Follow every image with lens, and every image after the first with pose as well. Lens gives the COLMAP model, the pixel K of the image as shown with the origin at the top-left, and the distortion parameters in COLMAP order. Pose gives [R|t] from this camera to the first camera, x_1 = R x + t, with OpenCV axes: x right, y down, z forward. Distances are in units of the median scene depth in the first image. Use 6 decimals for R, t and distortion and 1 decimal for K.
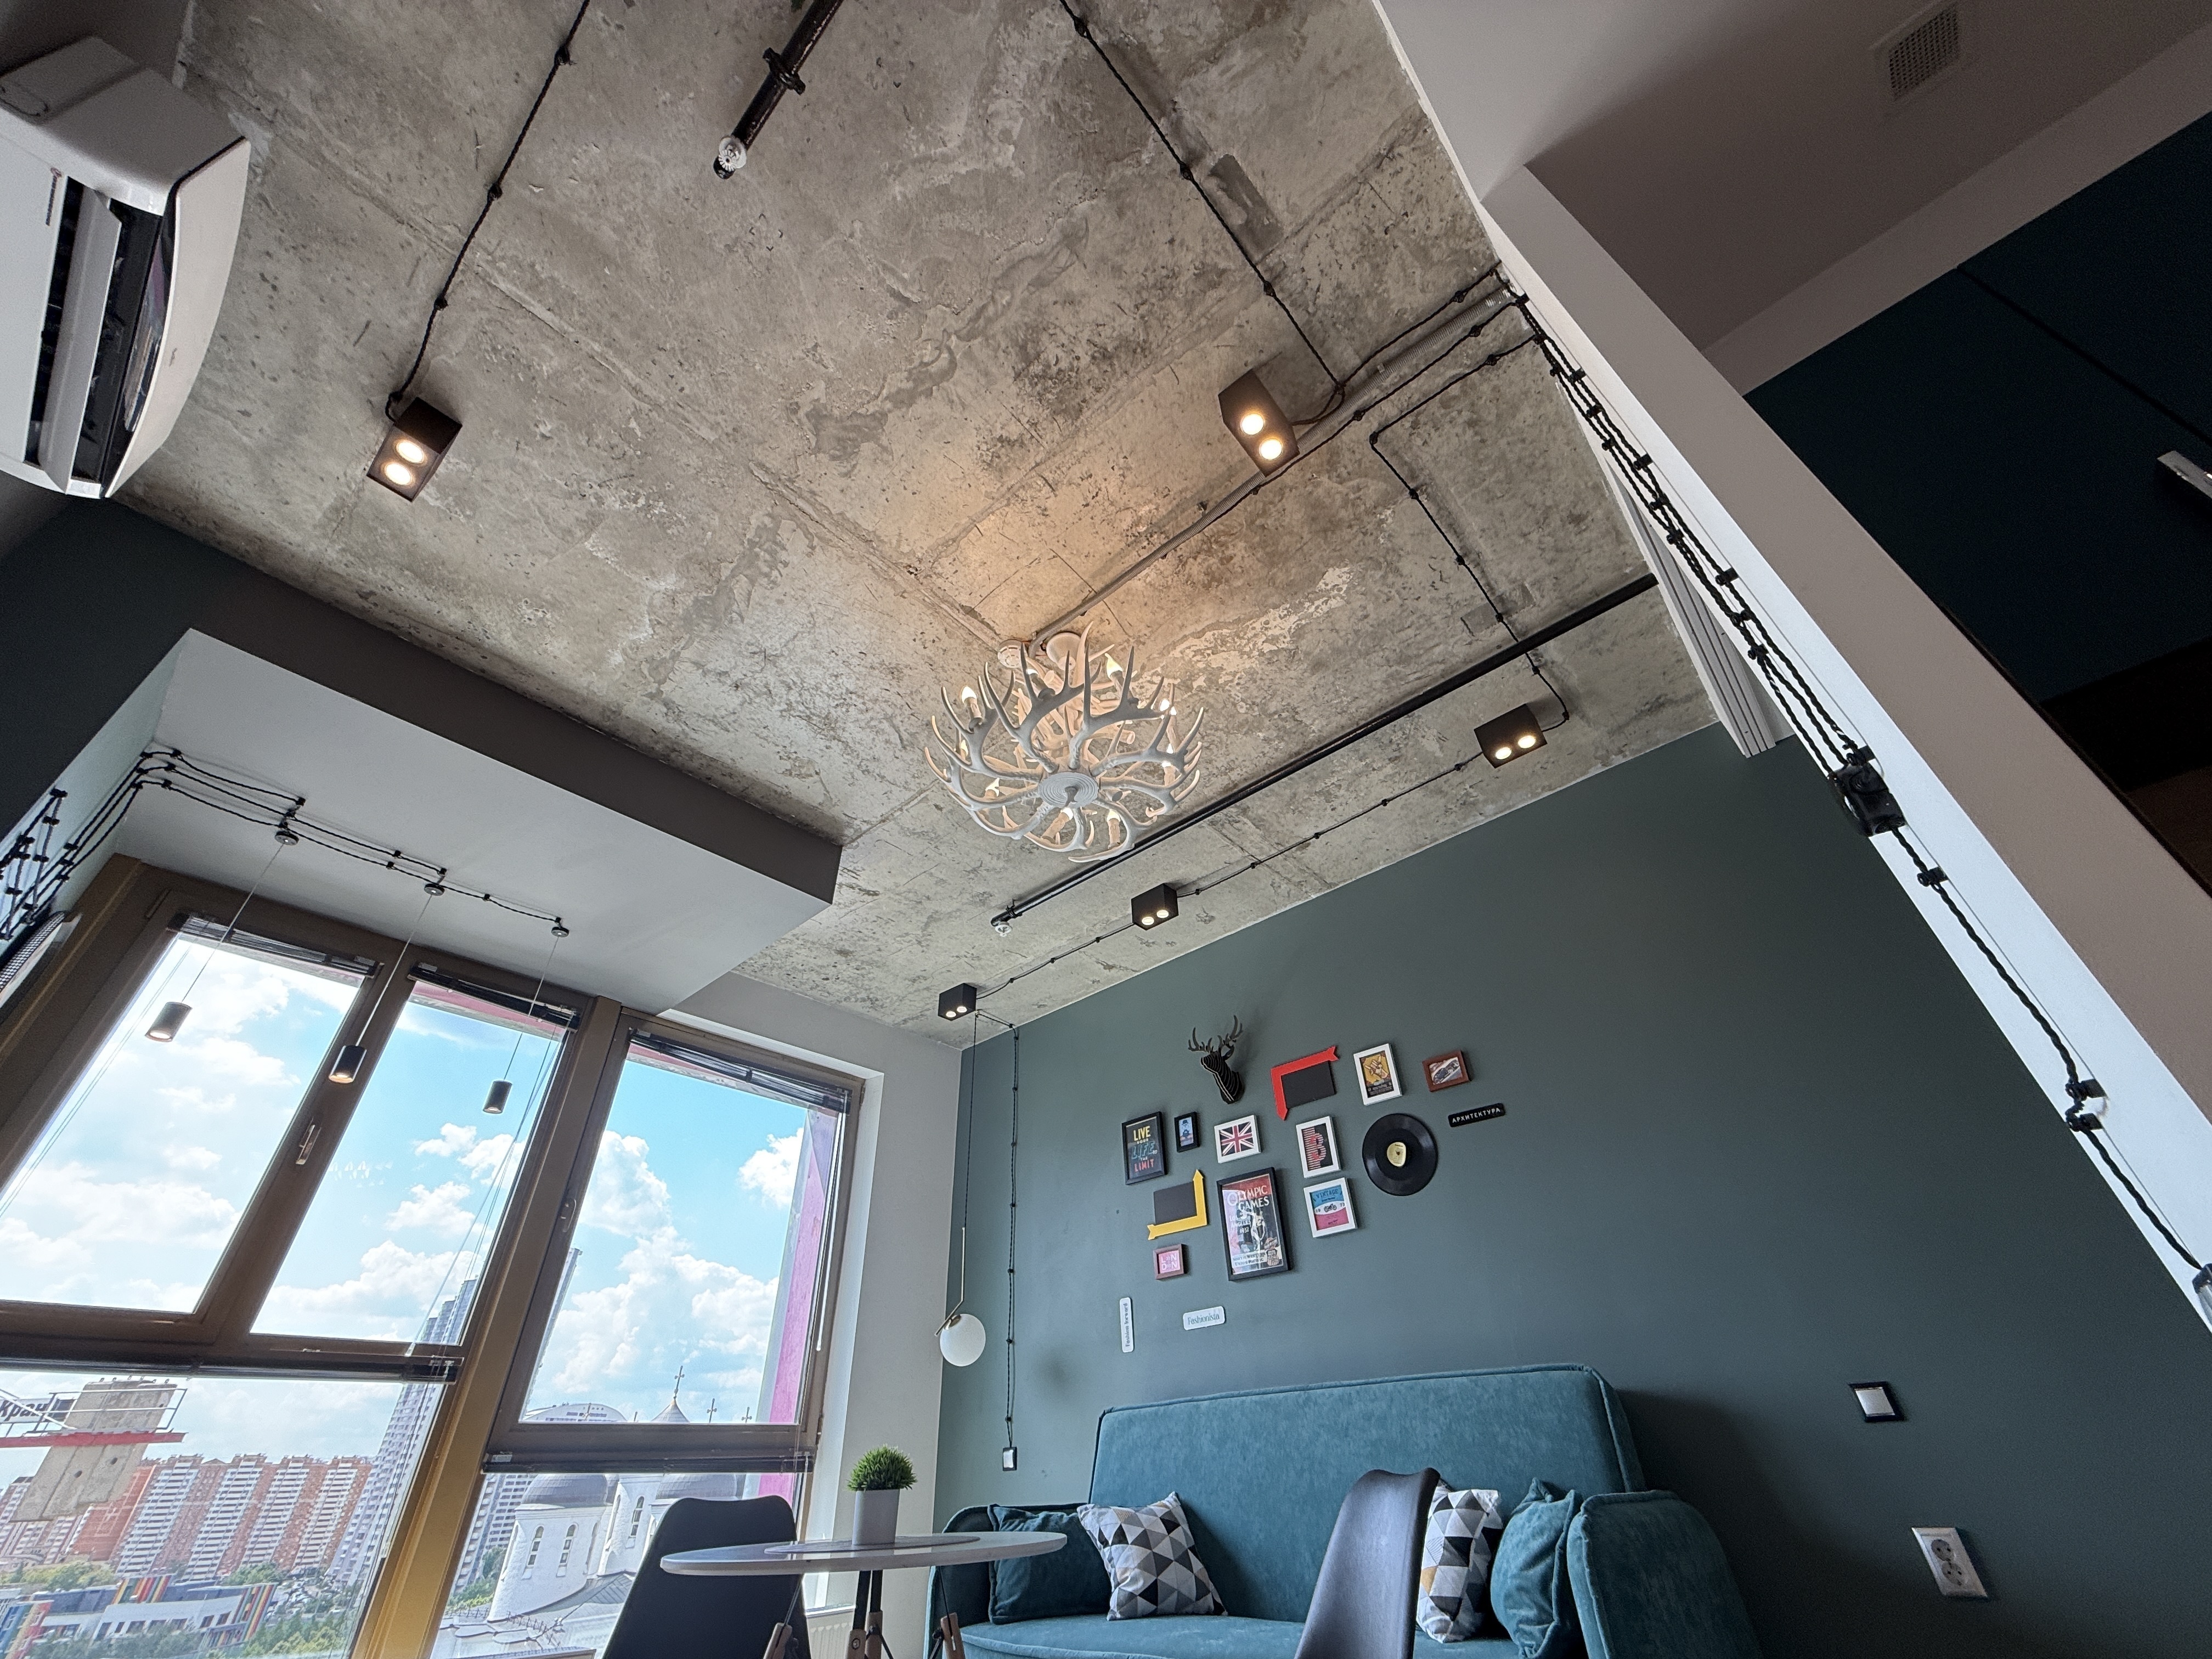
lens RADIAL K [[878.7, 0, 1097.9], [0, 878.7, 830.8], [0, 0, 1]] dist [-0.000140, 0.000319]
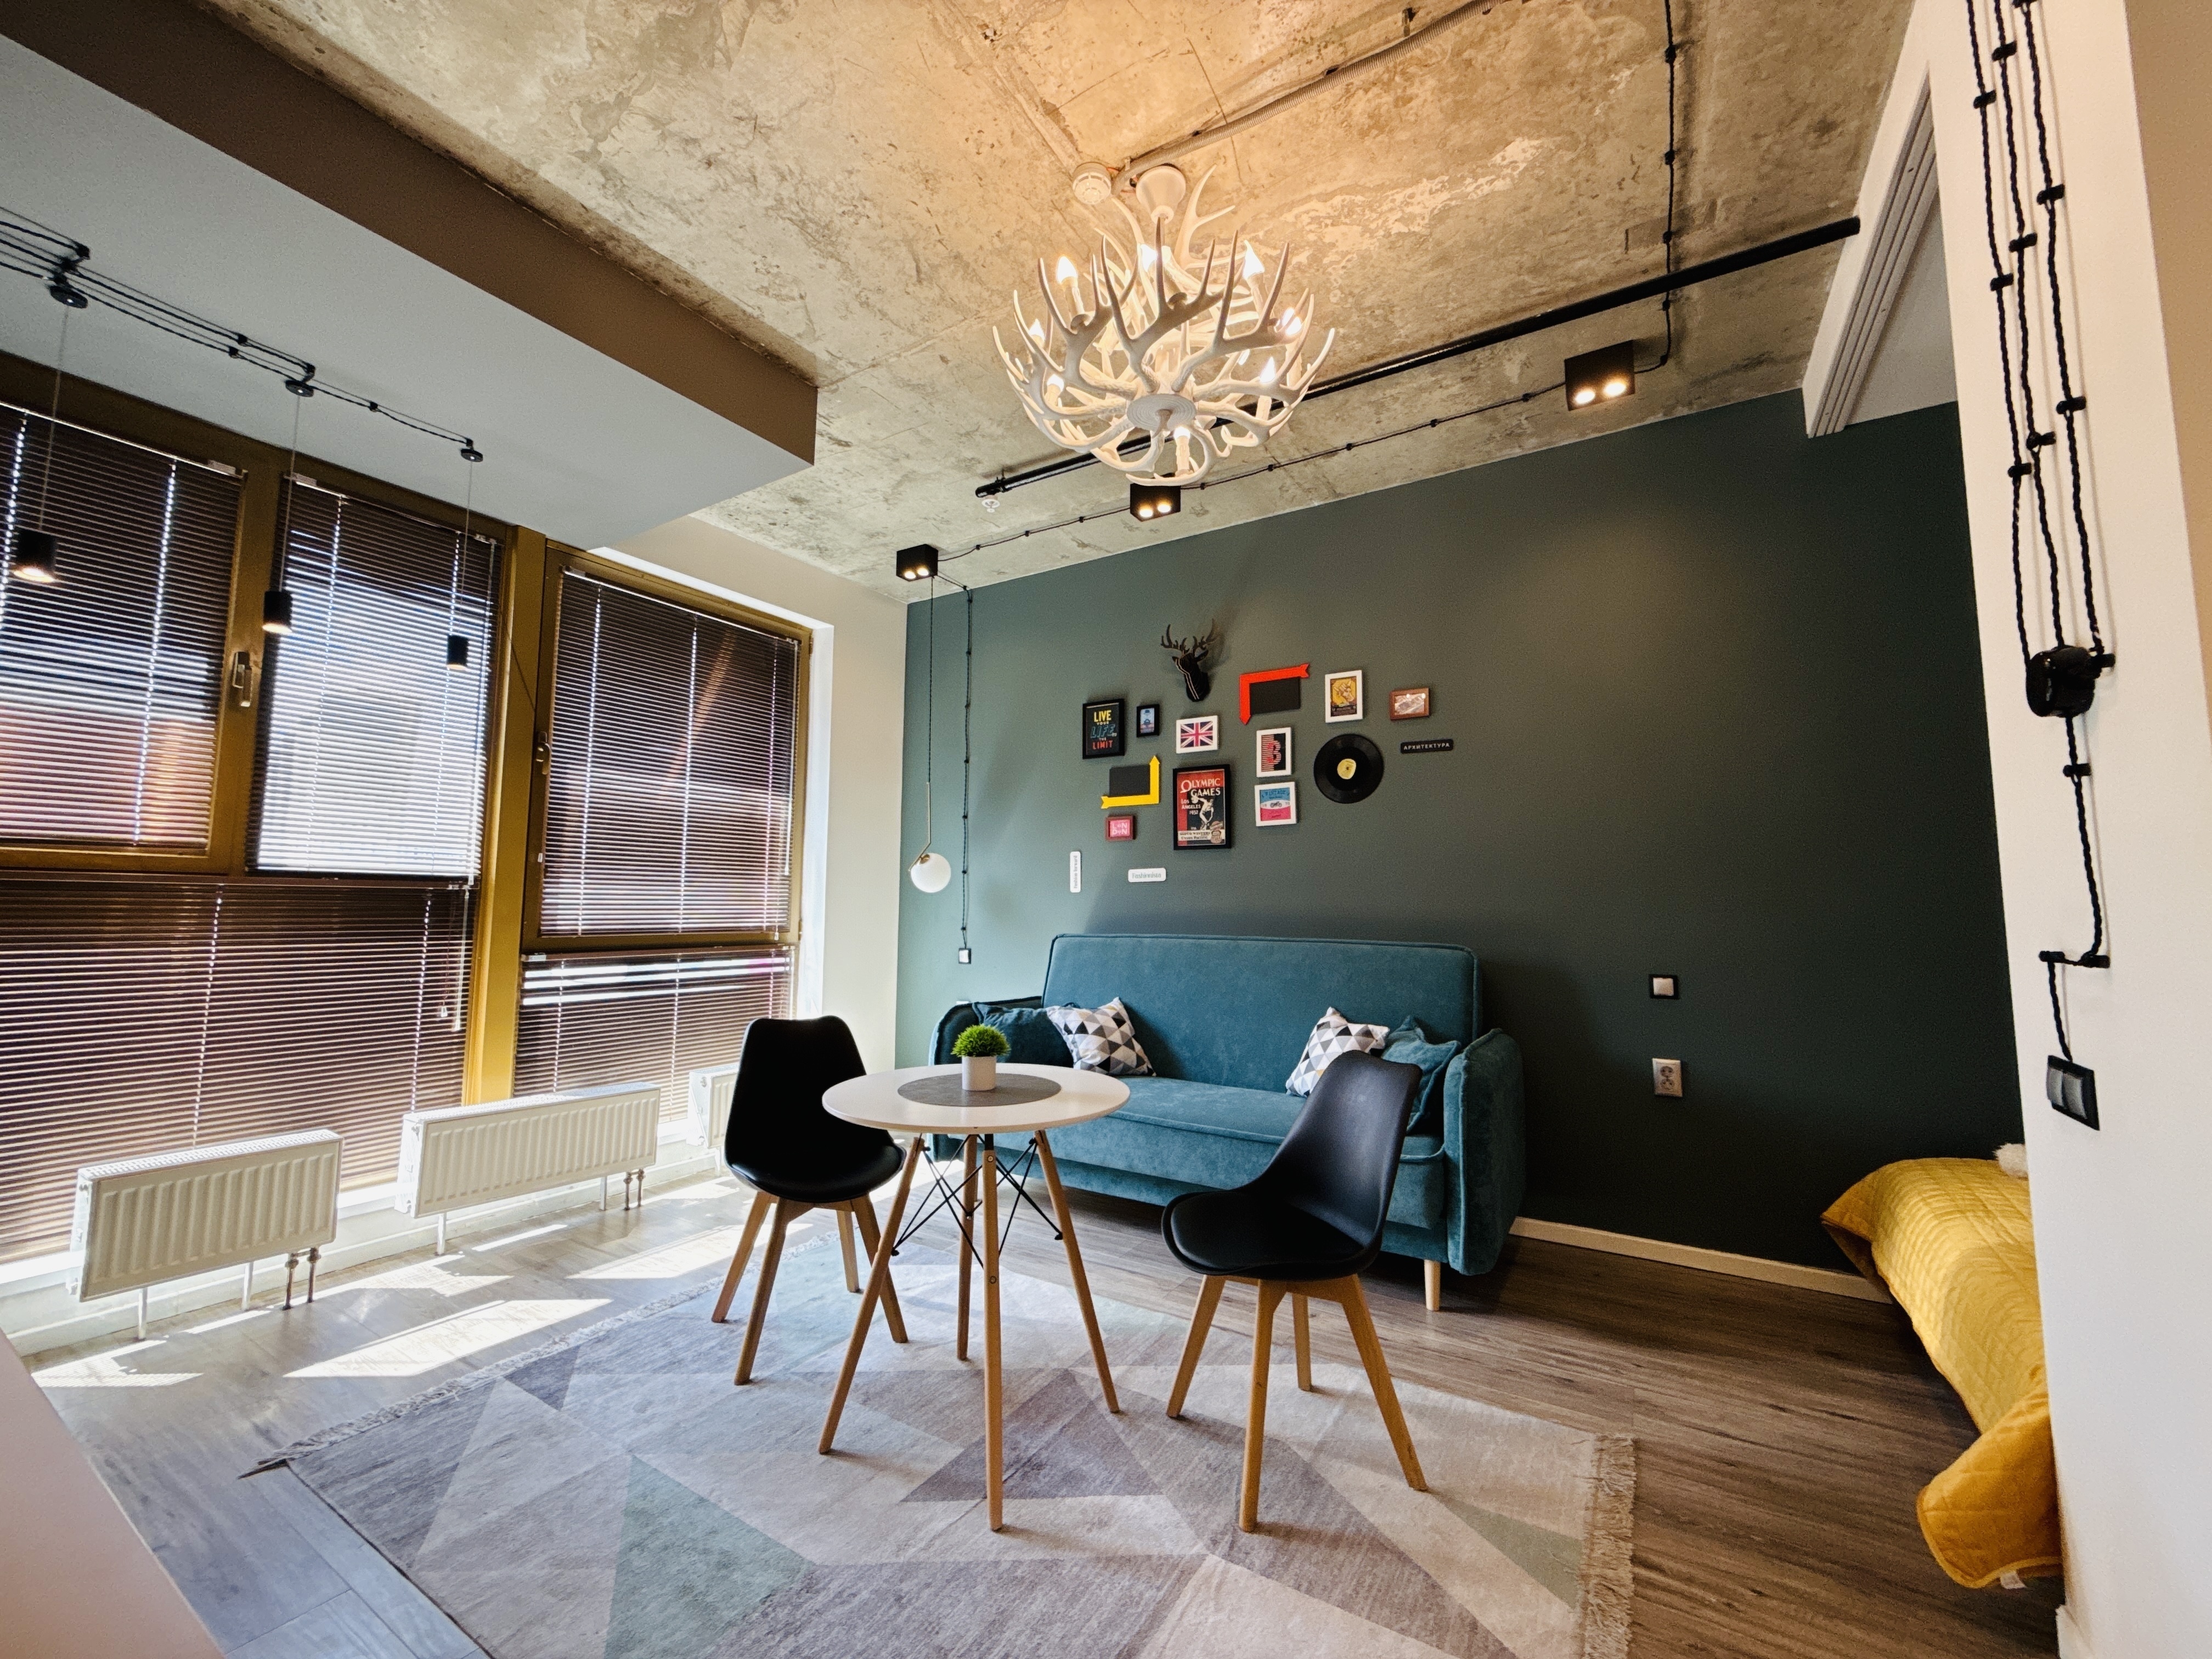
lens RADIAL K [[878.7, 0, 1098.7], [0, 878.7, 830.8], [0, 0, 1]] dist [-0.000140, 0.000319]
pose [[0.983879, 0.056975, 0.169520, -0.173474], [-0.136553, 0.851428, 0.506383, -0.100000], [-0.115483, -0.521368, 0.845482, 0.047427]]
